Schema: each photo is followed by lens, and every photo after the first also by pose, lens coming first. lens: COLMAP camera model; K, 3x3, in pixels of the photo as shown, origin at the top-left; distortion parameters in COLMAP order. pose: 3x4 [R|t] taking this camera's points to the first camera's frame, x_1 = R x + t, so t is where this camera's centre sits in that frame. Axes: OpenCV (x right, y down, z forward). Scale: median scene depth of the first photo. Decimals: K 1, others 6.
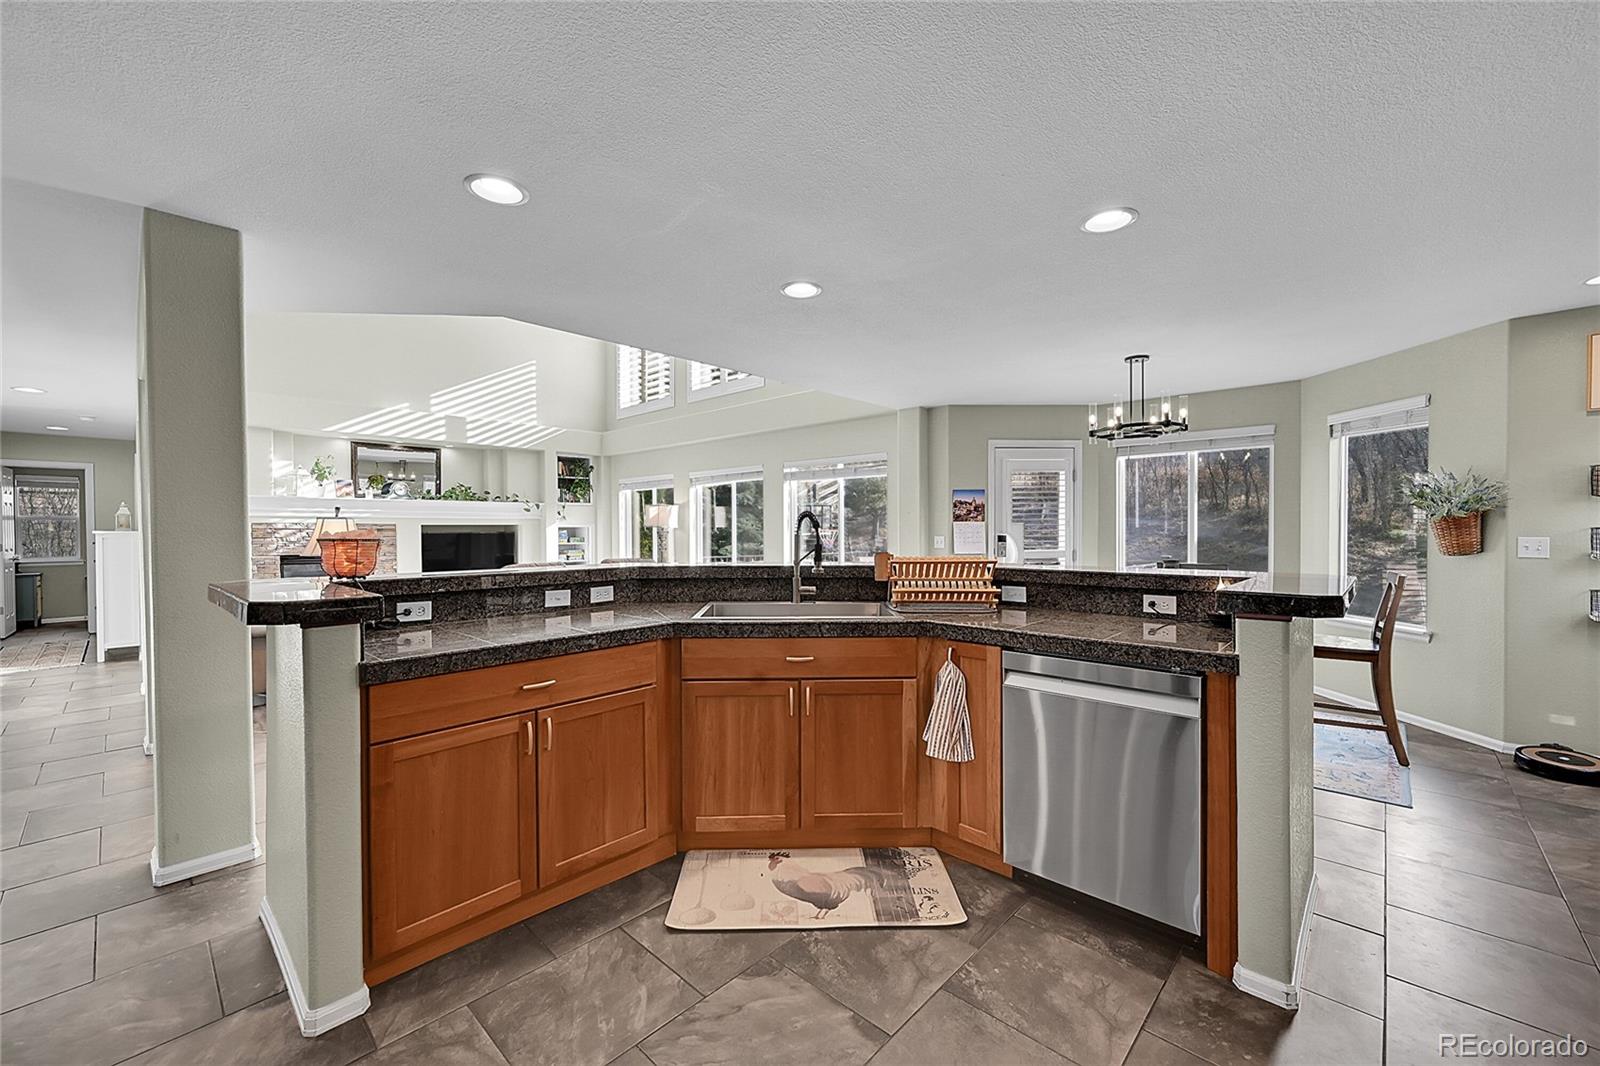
lens RADIAL K [[627.7, 0, 806.9], [0, 627.7, 535.2], [0, 0, 1]] dist [-0.001130, 0.000032]
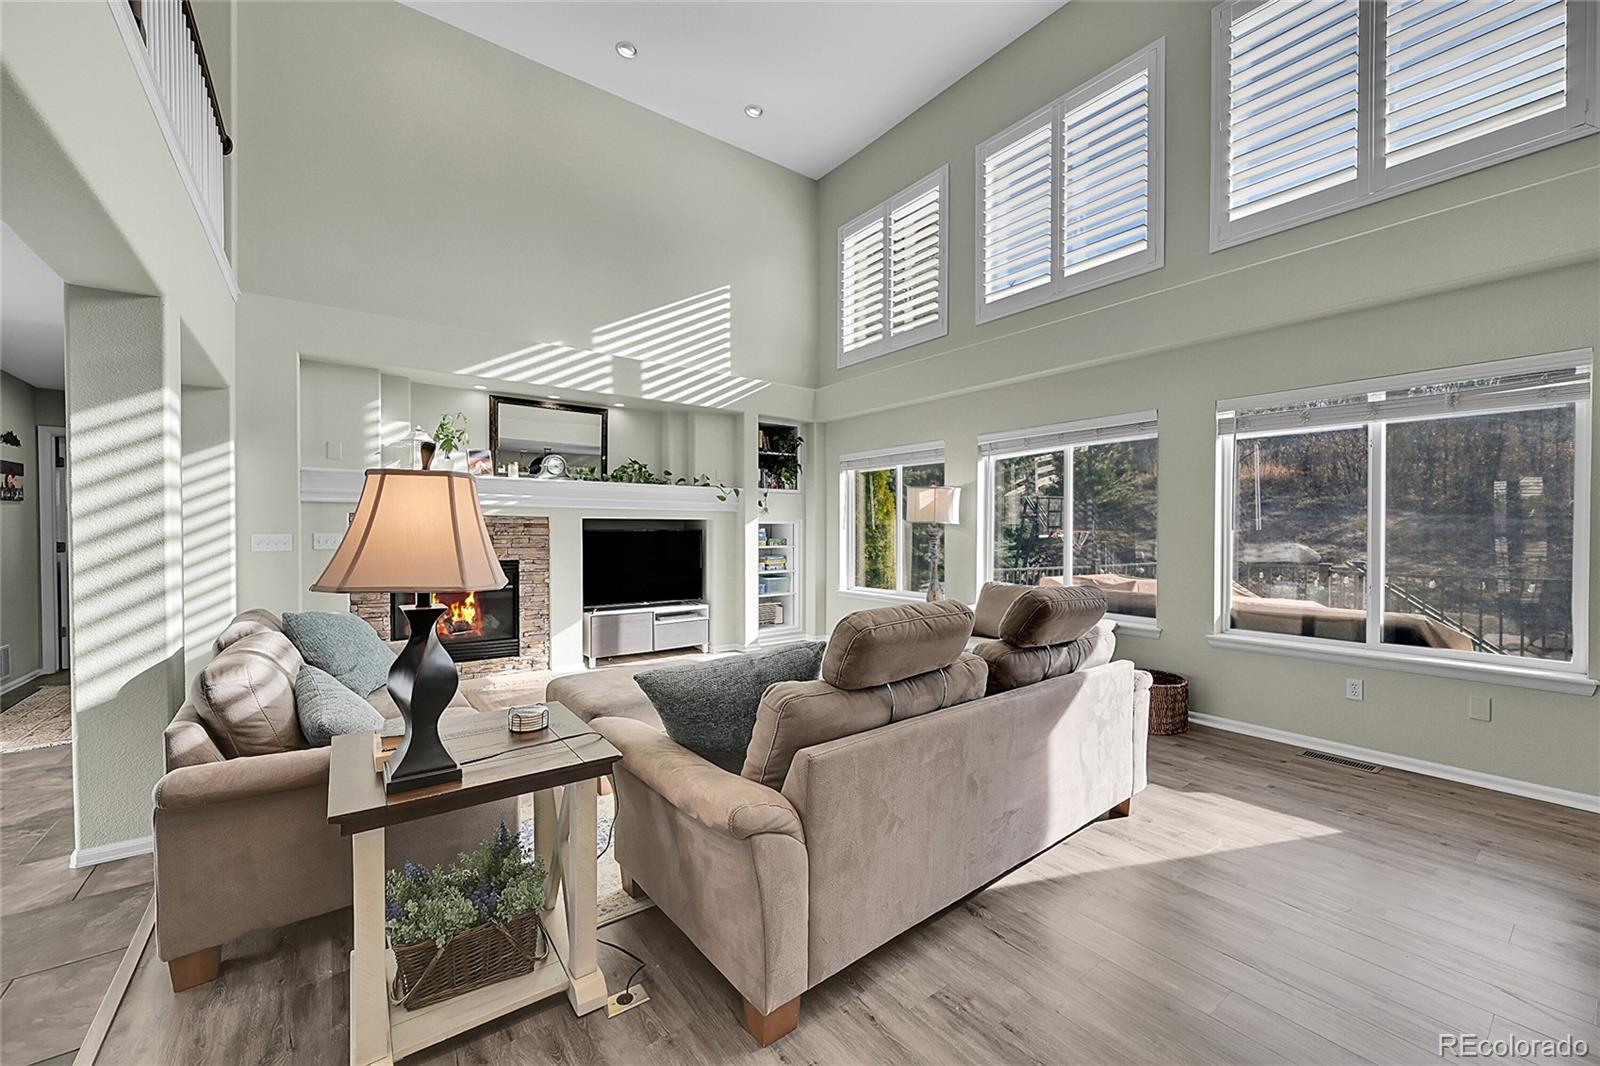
lens RADIAL K [[627.7, 0, 806.9], [0, 627.7, 535.2], [0, 0, 1]] dist [-0.001130, 0.000032]
pose [[0.985348, 0.005390, -0.170472, -0.243251], [-0.006241, 0.999971, -0.004456, 0.003025], [0.170443, 0.005455, 0.985353, 0.349258]]
